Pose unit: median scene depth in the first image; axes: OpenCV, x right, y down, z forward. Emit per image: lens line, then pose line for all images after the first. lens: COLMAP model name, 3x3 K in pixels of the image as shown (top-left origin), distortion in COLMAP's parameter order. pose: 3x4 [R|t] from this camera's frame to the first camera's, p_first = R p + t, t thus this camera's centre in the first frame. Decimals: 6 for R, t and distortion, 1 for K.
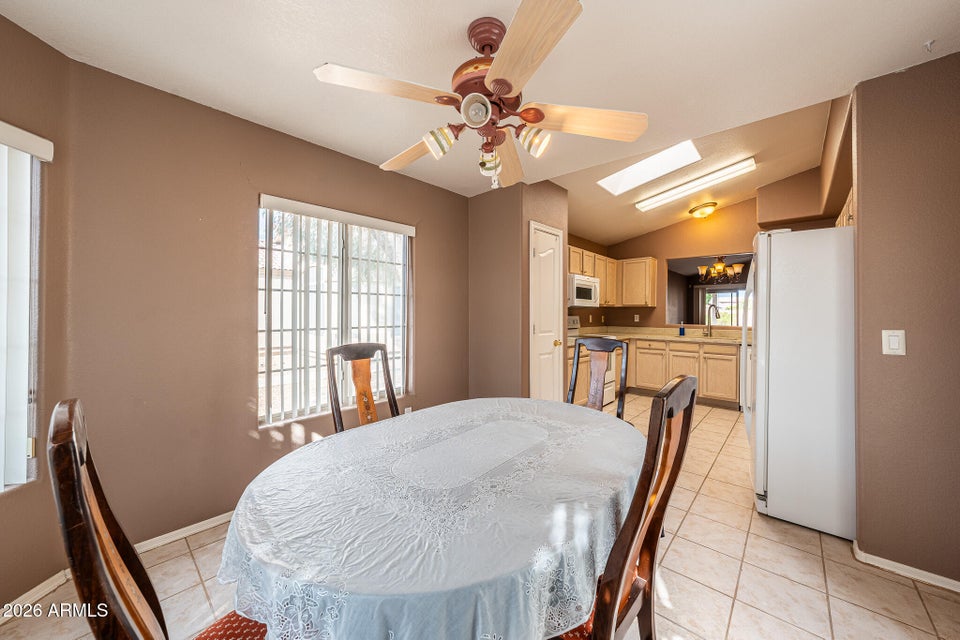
lens RADIAL K [[353.1, 0, 473.5], [0, 353.1, 316.7], [0, 0, 1]] dist [0.000718, 0.000165]
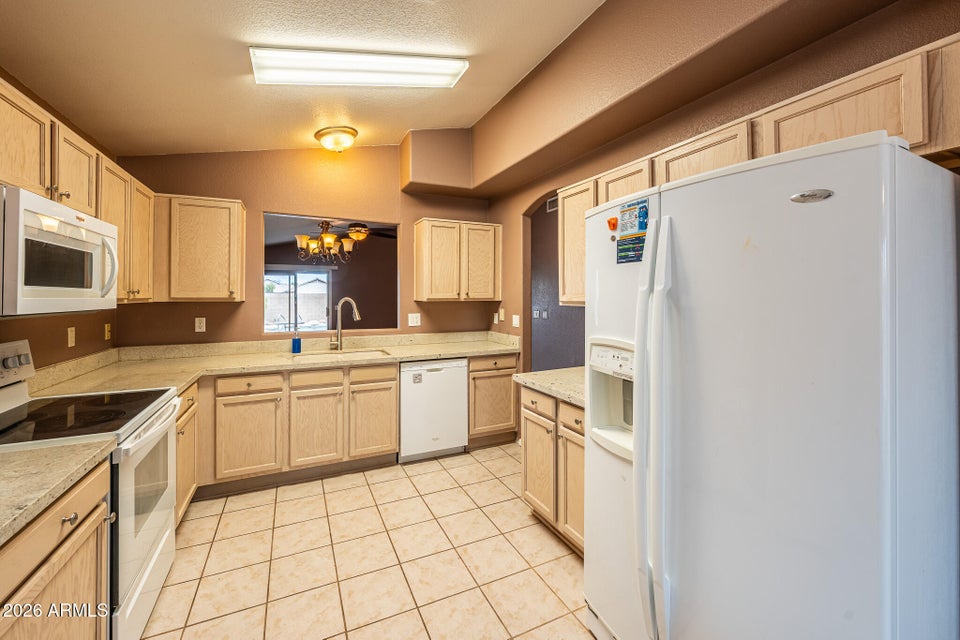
lens RADIAL K [[384.1, 0, 478.9], [0, 384.1, 292.5], [0, 0, 1]] dist [-0.000055, -0.000039]
pose [[0.370427, 0.002525, 0.928858, 0.138544], [0.010473, 0.999921, -0.006895, -0.036398], [-0.928803, 0.012282, 0.370371, 0.530277]]
